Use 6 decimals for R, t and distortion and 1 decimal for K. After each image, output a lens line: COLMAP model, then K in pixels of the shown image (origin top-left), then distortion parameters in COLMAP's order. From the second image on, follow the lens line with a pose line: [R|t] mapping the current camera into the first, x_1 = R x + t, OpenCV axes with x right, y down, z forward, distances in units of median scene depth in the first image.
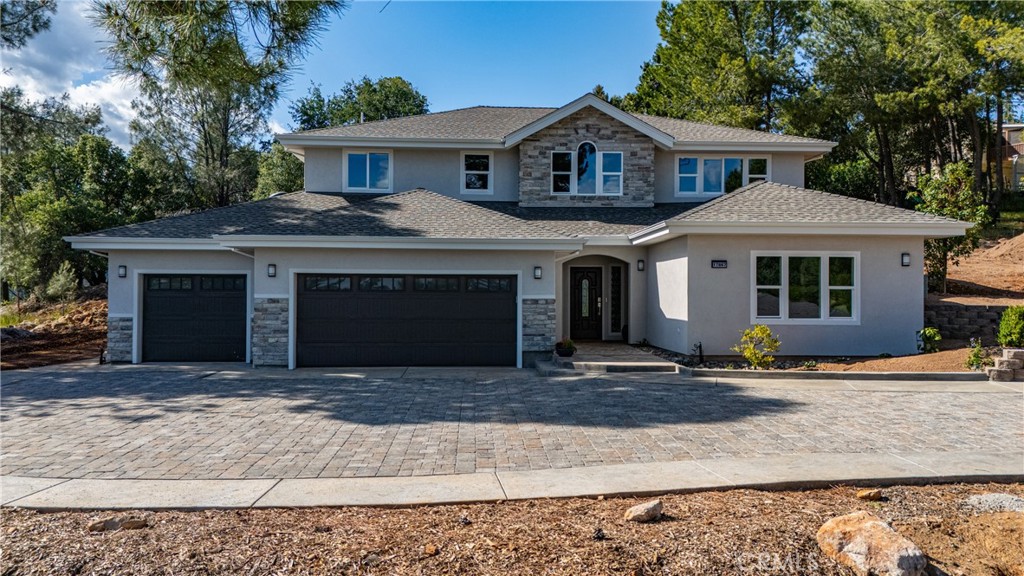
lens RADIAL K [[740.3, 0, 512.0], [0, 740.3, 288.0], [0, 0, 1]] dist [0.070319, -0.071799]
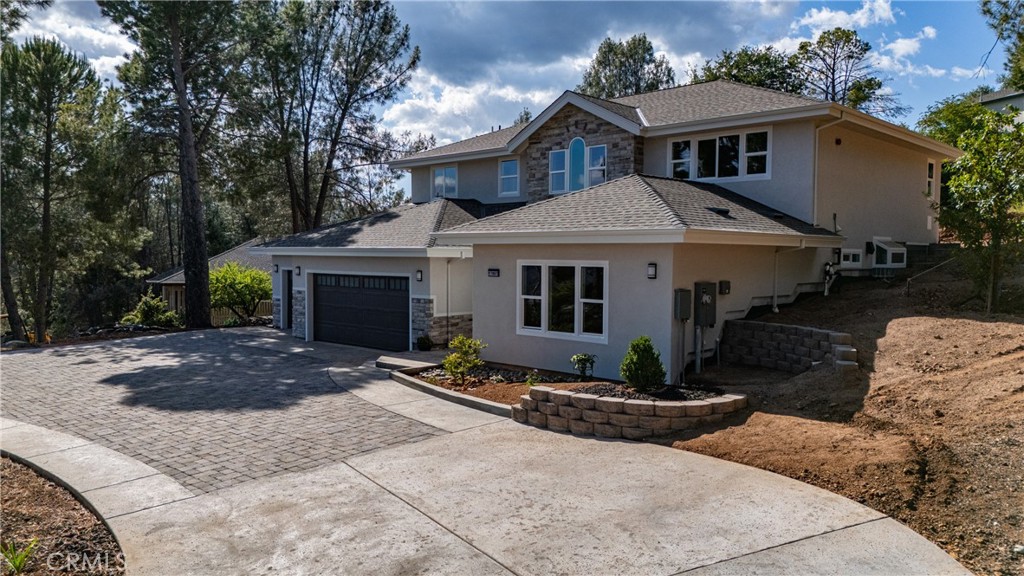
lens RADIAL K [[740.3, 0, 512.0], [0, 740.3, 288.0], [0, 0, 1]] dist [0.070319, -0.071799]
pose [[0.698091, 0.030771, -0.715348, 0.964871], [0.006846, 0.998744, 0.049643, -0.058130], [0.715977, -0.039553, 0.697003, 0.295393]]
